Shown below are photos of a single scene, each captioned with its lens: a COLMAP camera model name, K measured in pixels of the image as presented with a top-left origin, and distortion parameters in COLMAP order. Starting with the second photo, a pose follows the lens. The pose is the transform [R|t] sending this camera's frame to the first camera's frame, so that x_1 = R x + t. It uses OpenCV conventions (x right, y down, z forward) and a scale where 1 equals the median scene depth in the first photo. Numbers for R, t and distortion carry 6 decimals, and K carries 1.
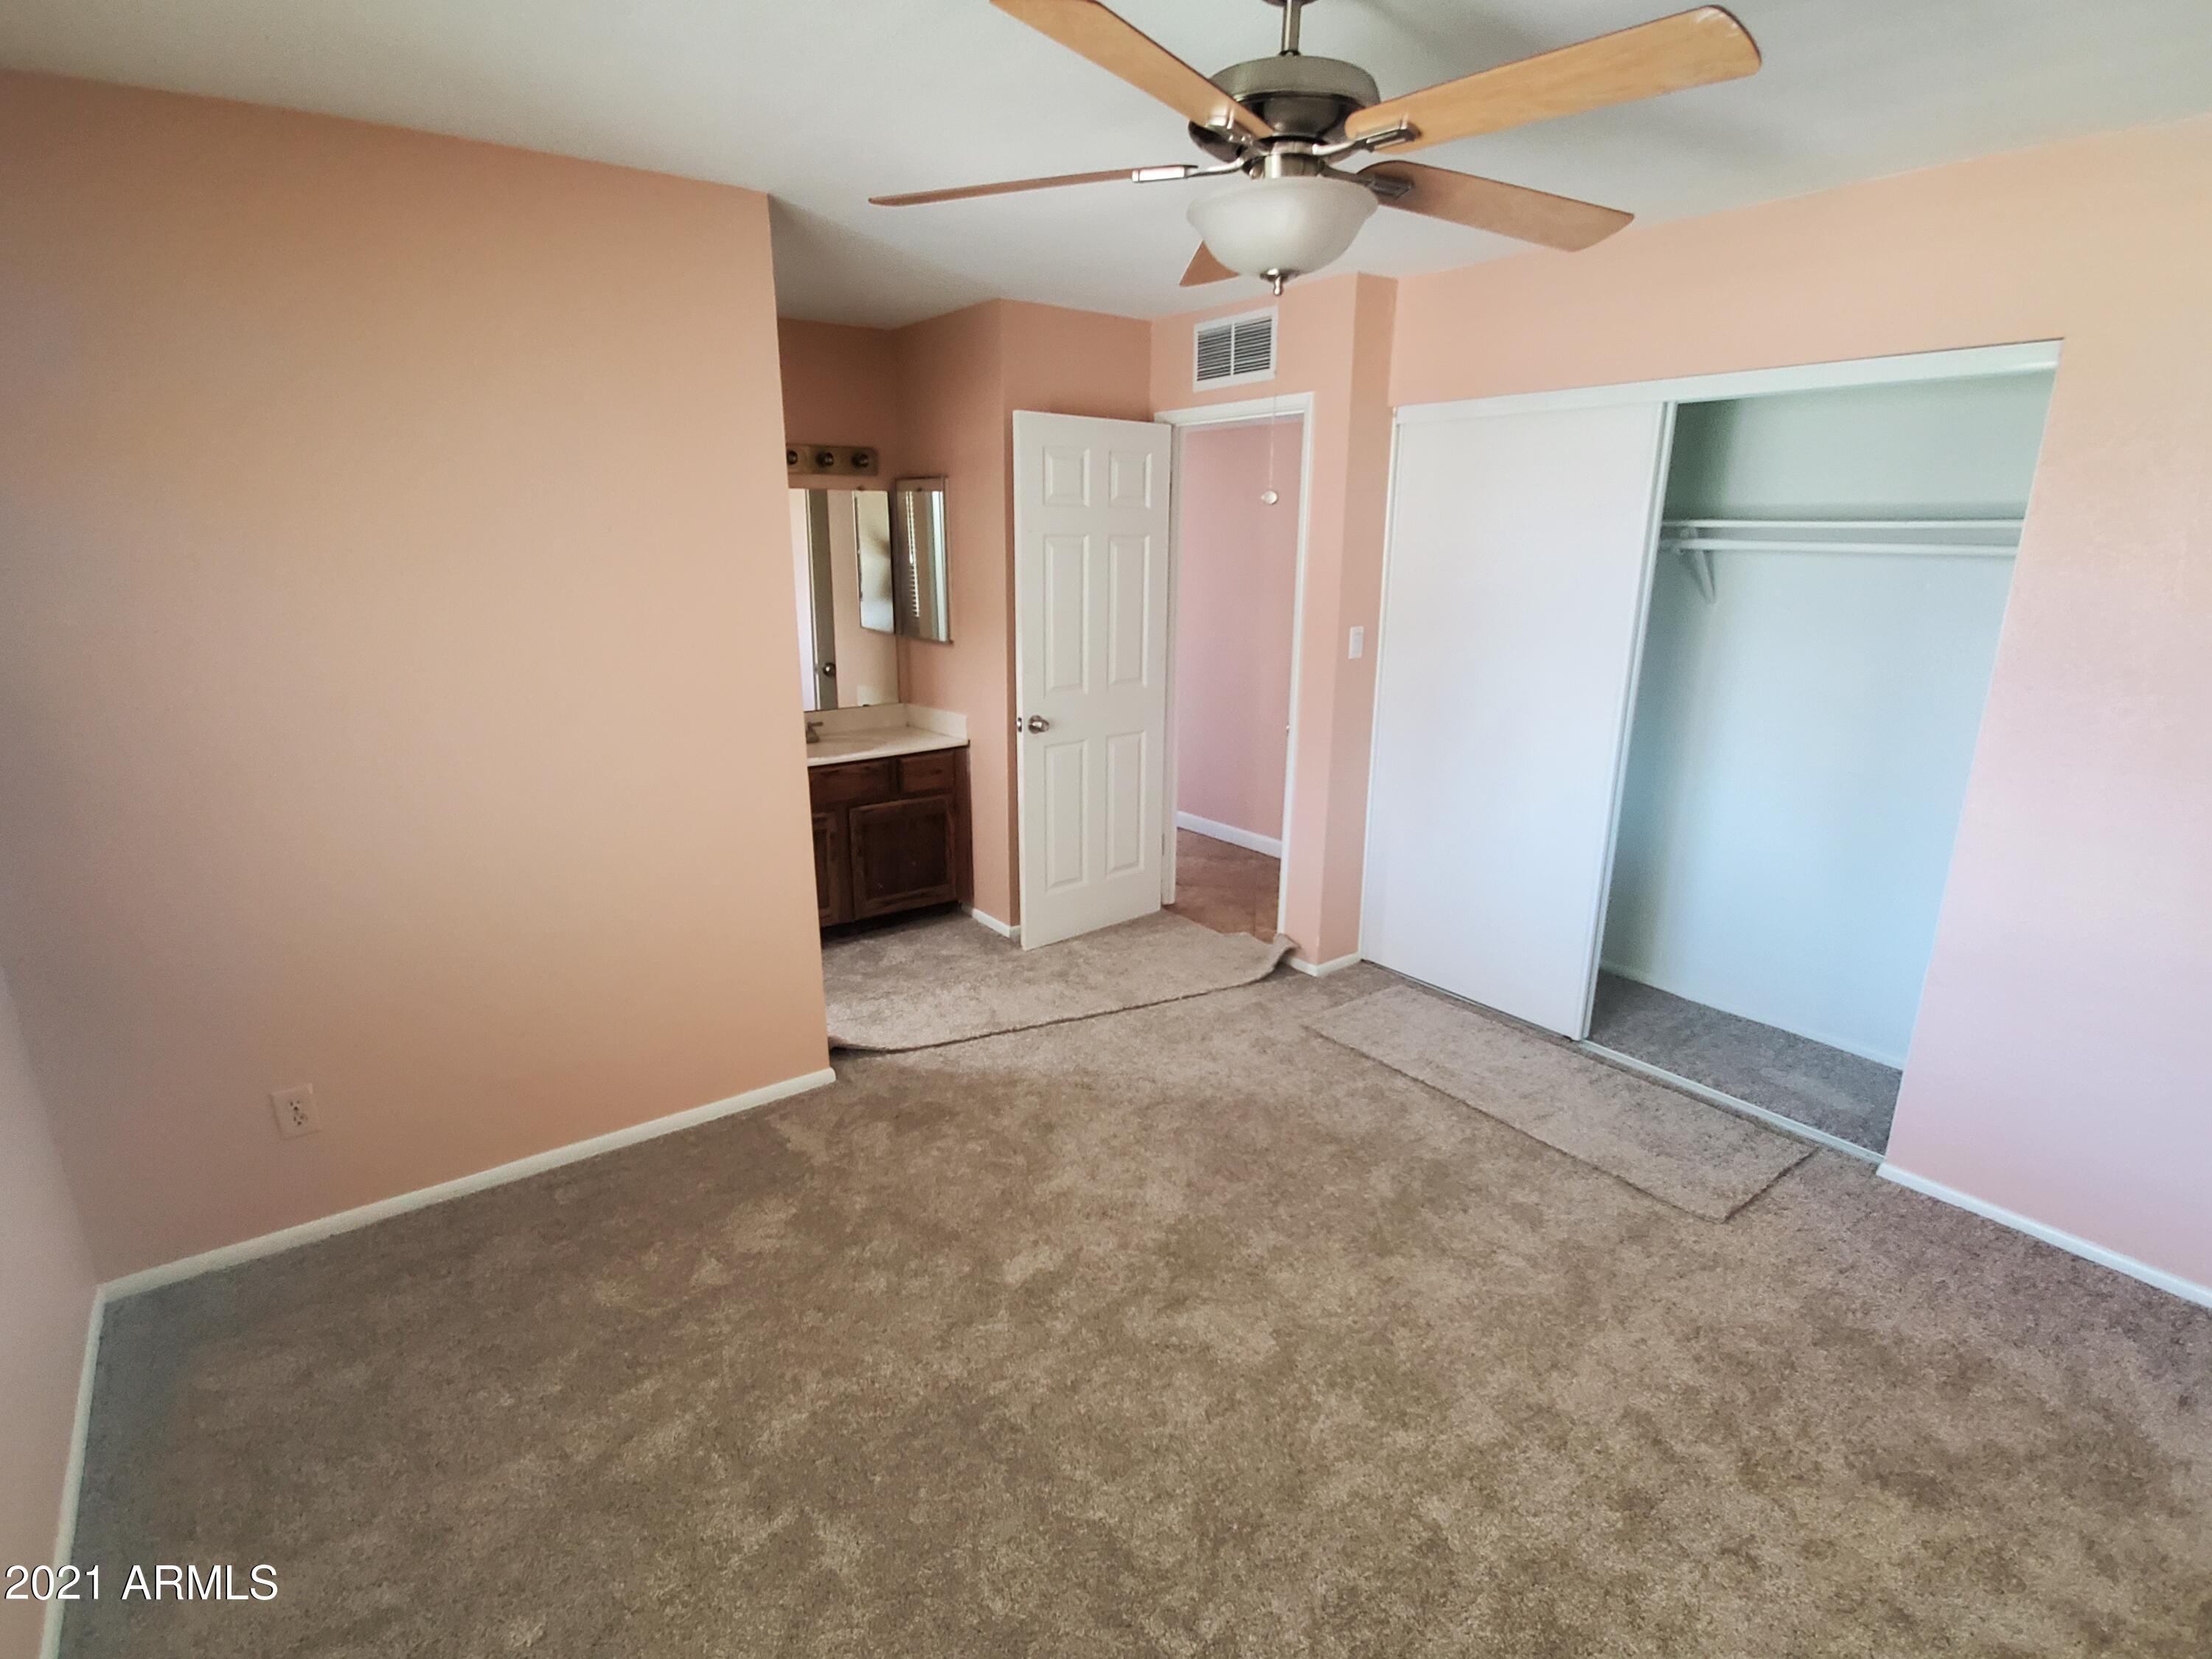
lens RADIAL K [[1107.0, 0, 1096.1], [0, 1107.0, 858.7], [0, 0, 1]] dist [0.000818, -0.008485]
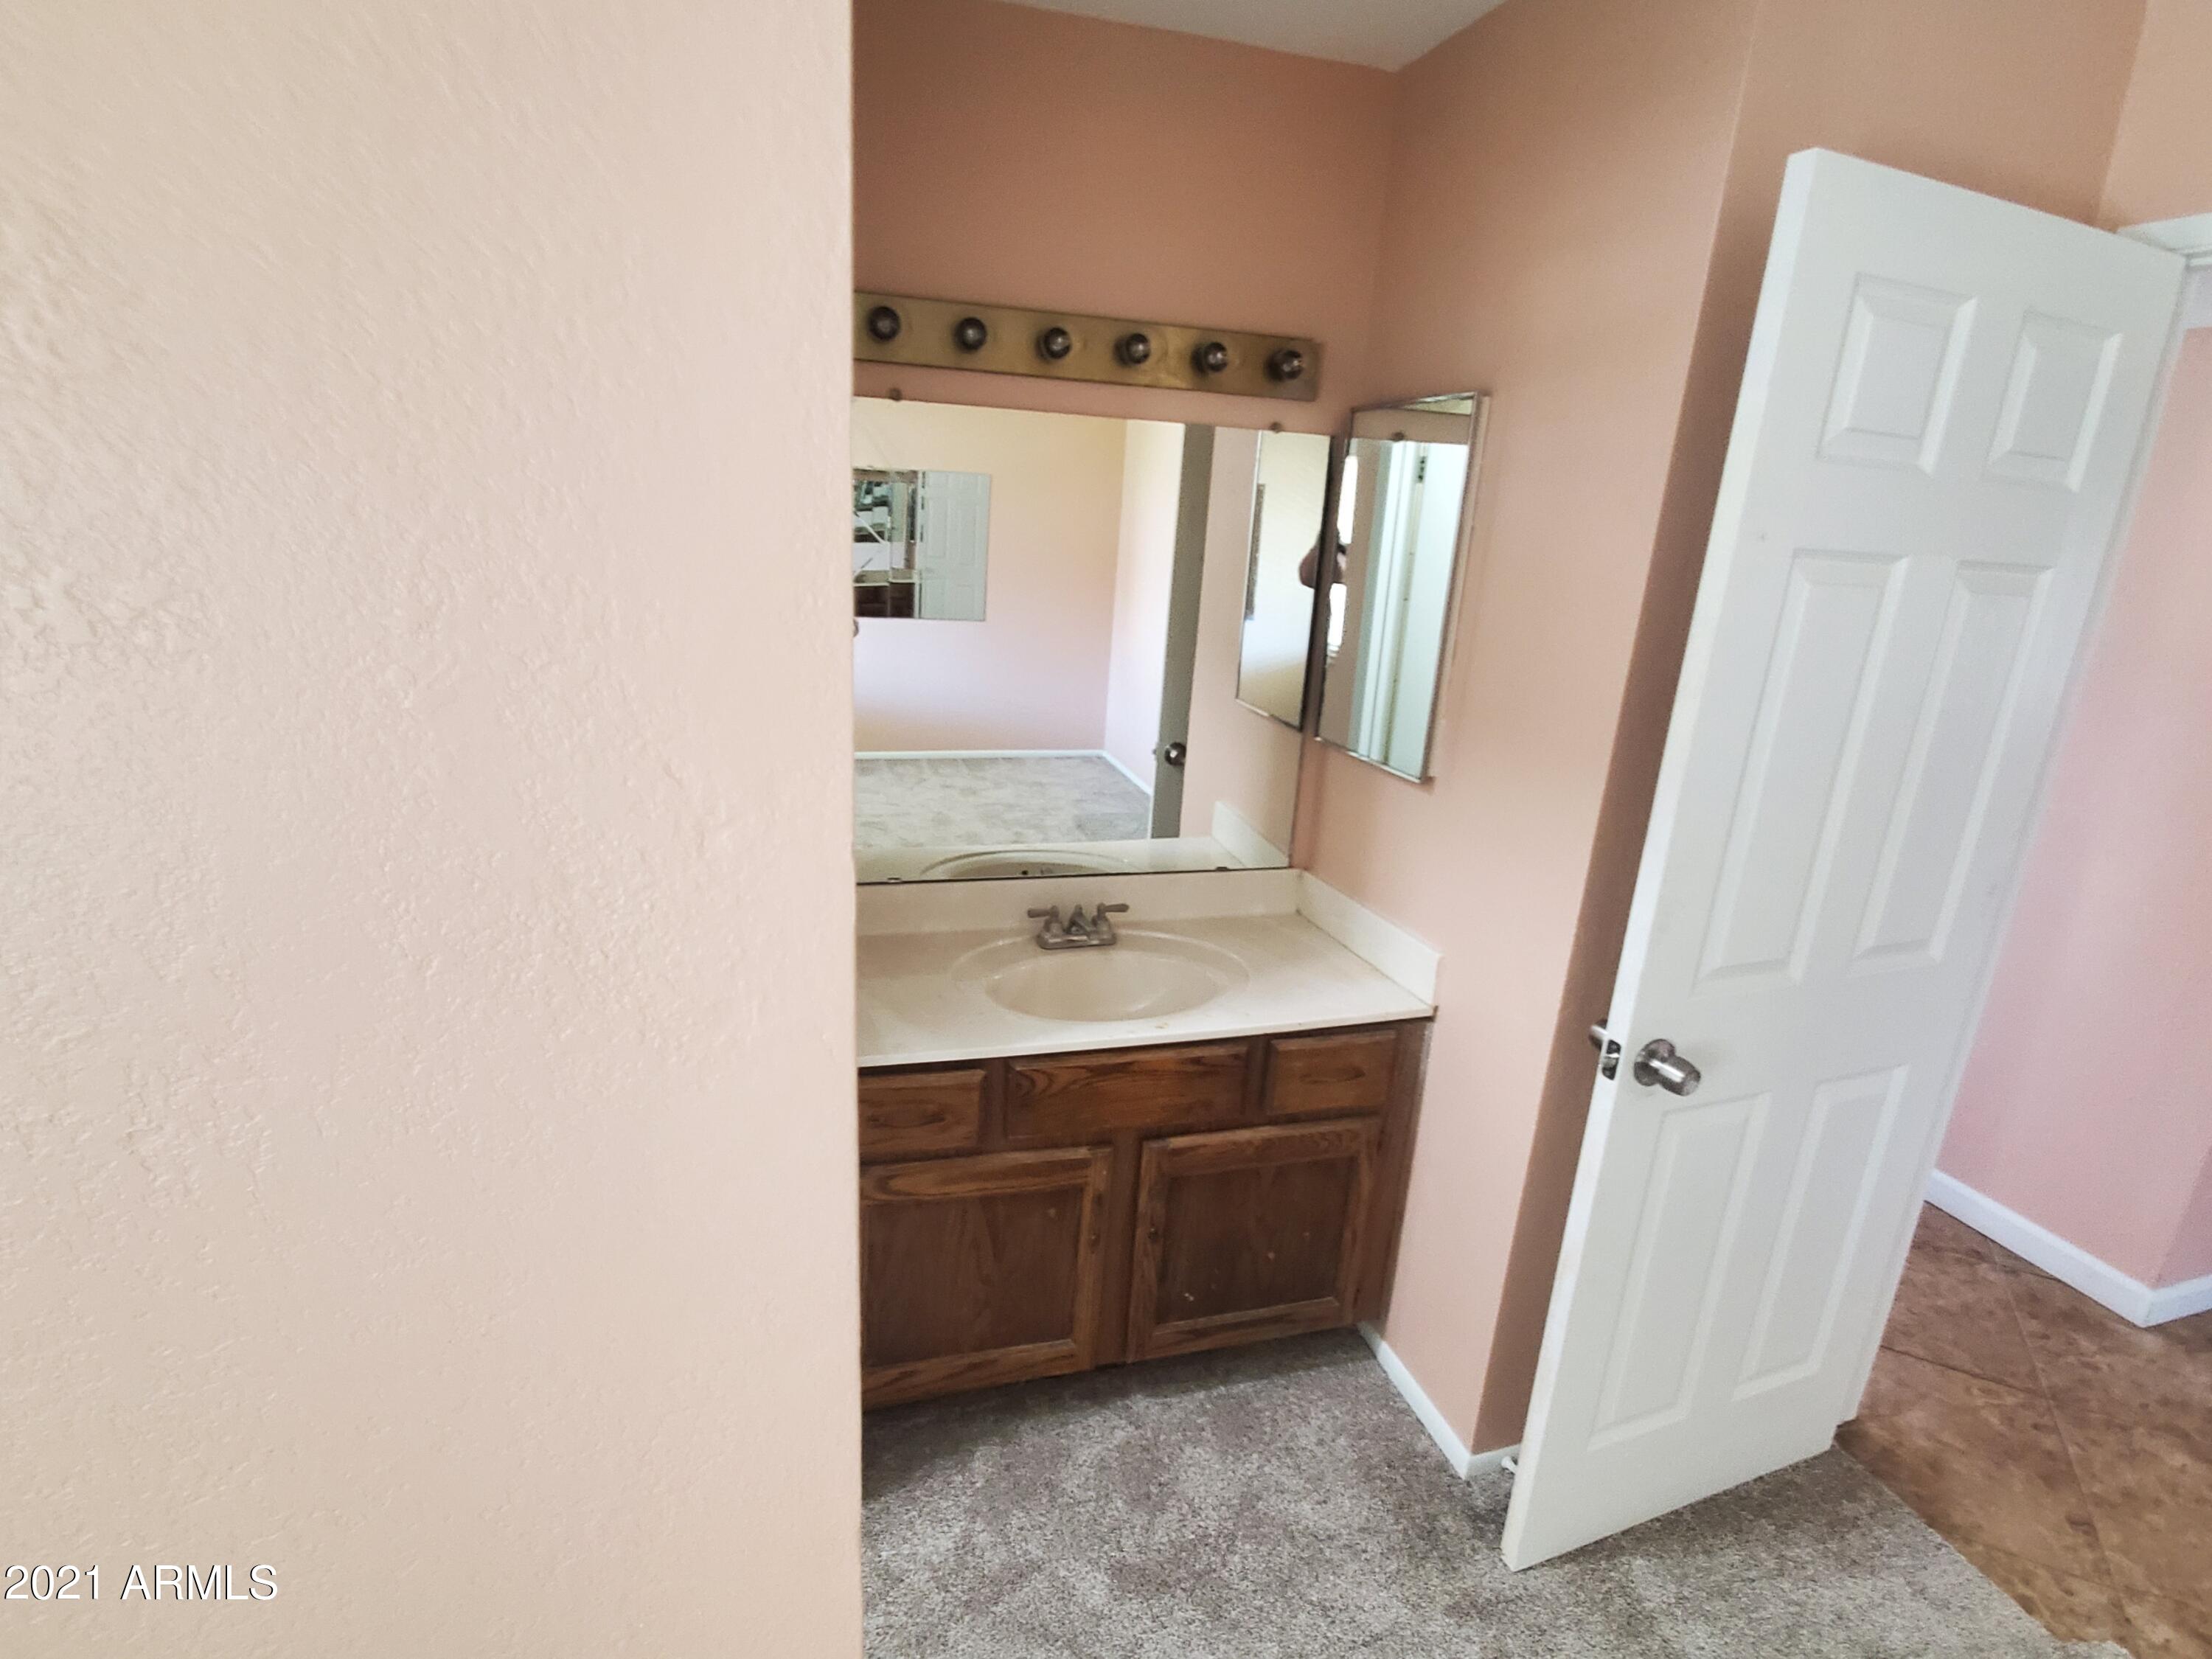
lens RADIAL K [[1107.0, 0, 1096.1], [0, 1107.0, 858.7], [0, 0, 1]] dist [0.000818, -0.008485]
pose [[0.940227, 0.141498, -0.309761, -0.115250], [-0.143365, 0.989526, 0.016853, -0.154912], [0.308901, 0.028563, 0.950665, 0.547977]]
